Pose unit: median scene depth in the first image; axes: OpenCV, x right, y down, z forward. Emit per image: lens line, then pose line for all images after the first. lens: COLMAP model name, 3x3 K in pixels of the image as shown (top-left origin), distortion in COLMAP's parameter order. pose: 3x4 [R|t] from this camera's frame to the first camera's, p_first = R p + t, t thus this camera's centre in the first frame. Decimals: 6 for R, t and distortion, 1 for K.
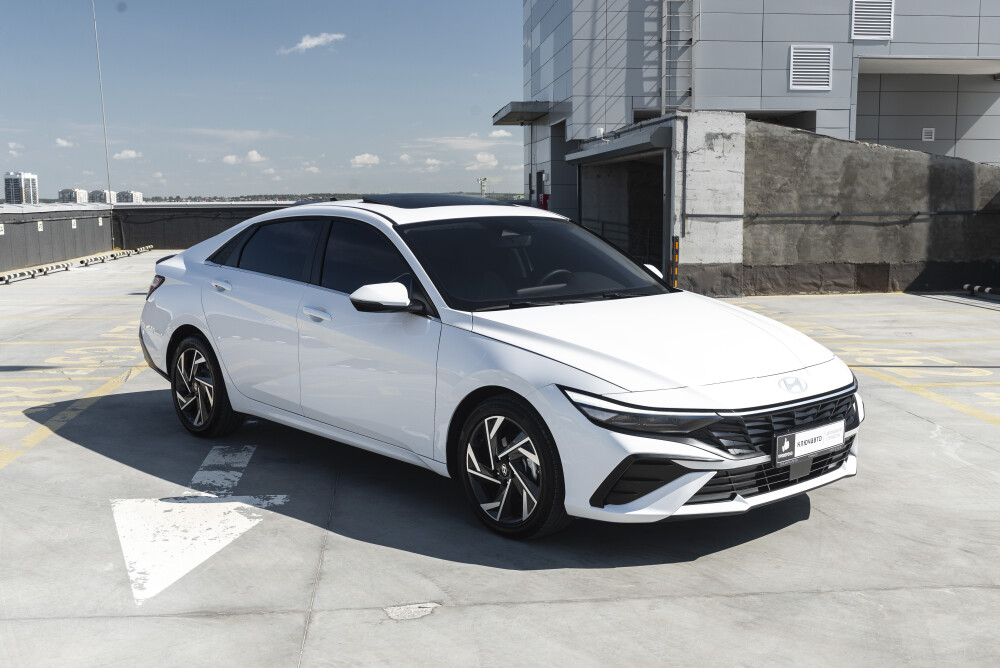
lens RADIAL K [[1112.3, 0, 500.0], [0, 1112.3, 334.0], [0, 0, 1]] dist [-0.011730, -0.000421]
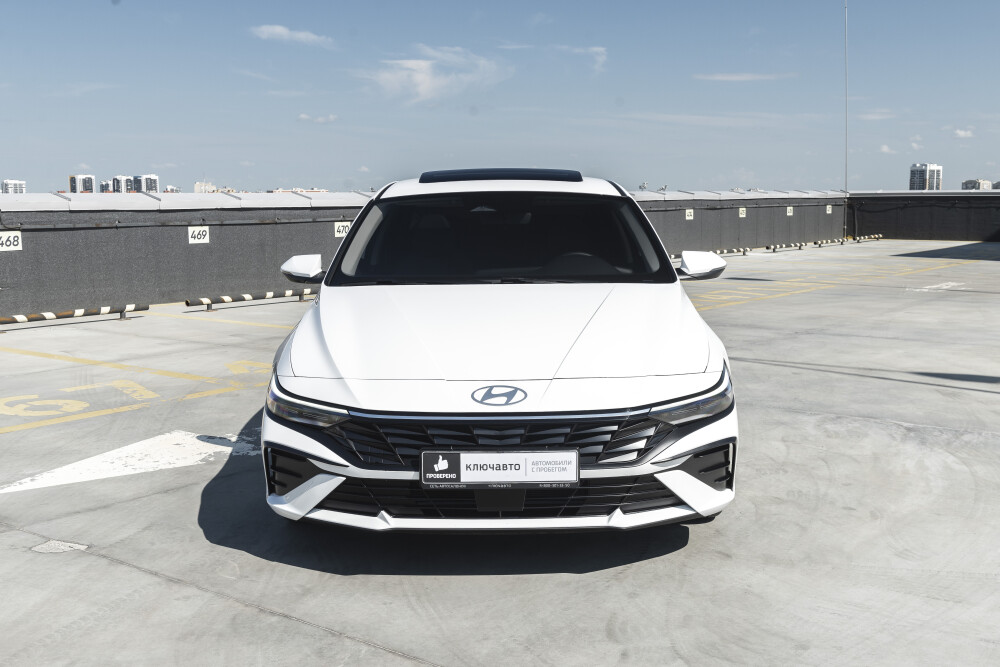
lens RADIAL K [[1117.1, 0, 500.0], [0, 1117.1, 333.5], [0, 0, 1]] dist [-0.009971, 0.006273]
pose [[0.736283, 0.083711, -0.671476, 0.827578], [-0.078804, 0.996174, 0.037780, -0.030612], [0.672070, 0.025098, 0.740062, 0.411042]]
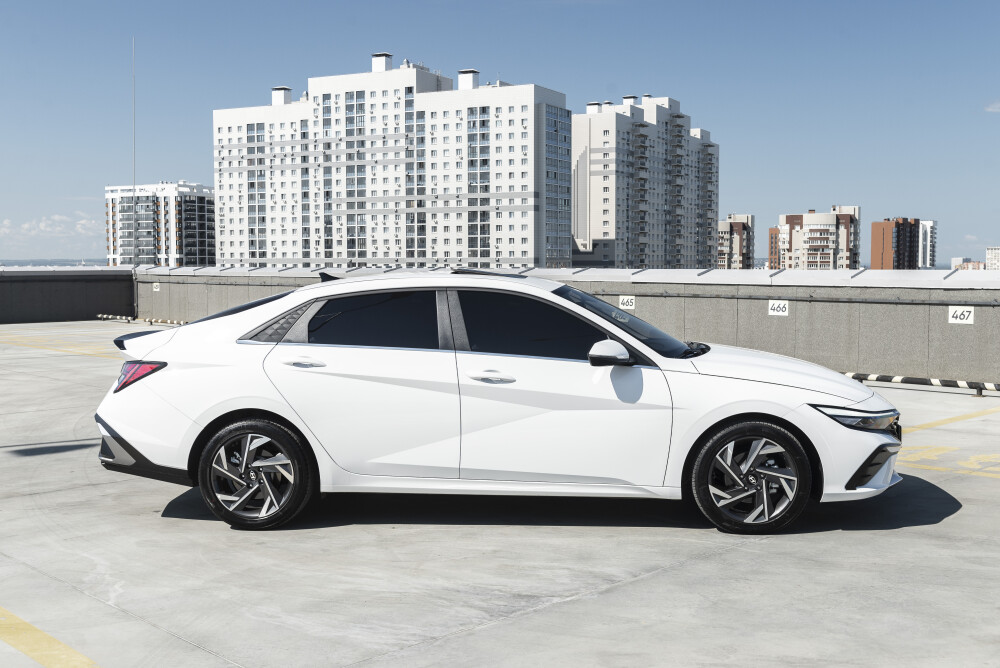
lens RADIAL K [[1107.4, 0, 552.8], [0, 1107.4, 332.9], [0, 0, 1]] dist [-0.011184, 0.026608]
pose [[-0.750275, 0.046877, -0.659461, 0.966200], [-0.076119, 0.984725, 0.156599, -0.322951], [0.656729, 0.167690, -0.735246, 2.525405]]
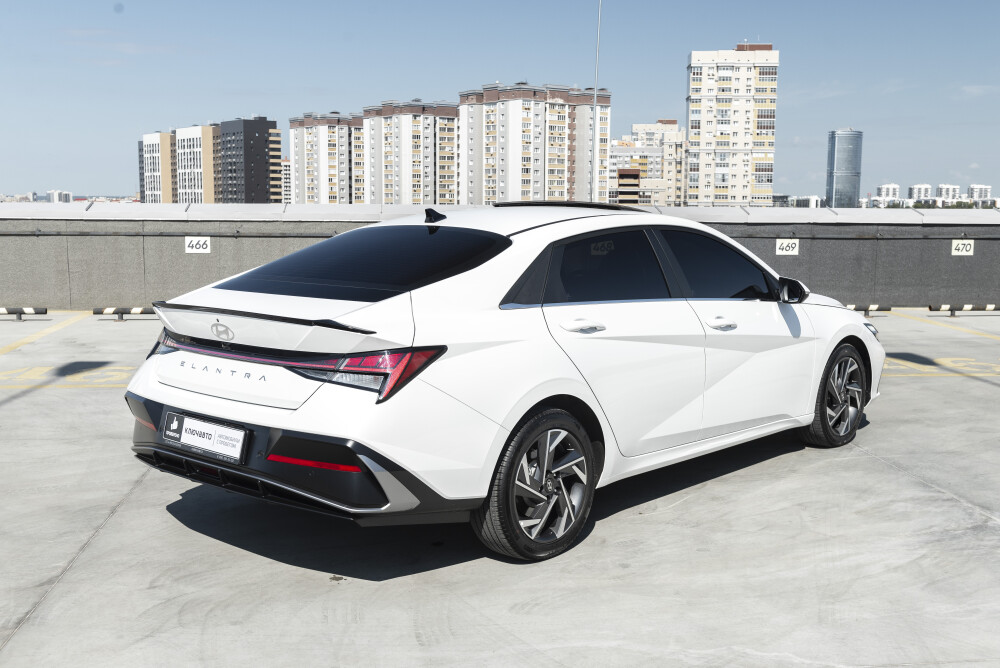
lens RADIAL K [[1069.3, 0, 516.1], [0, 1069.3, 332.7], [0, 0, 1]] dist [-0.012746, 0.004001]
pose [[0.043176, 0.128852, -0.990723, 1.293403], [-0.128290, 0.984154, 0.122407, -0.162408], [0.990796, 0.121815, 0.059023, 1.222099]]
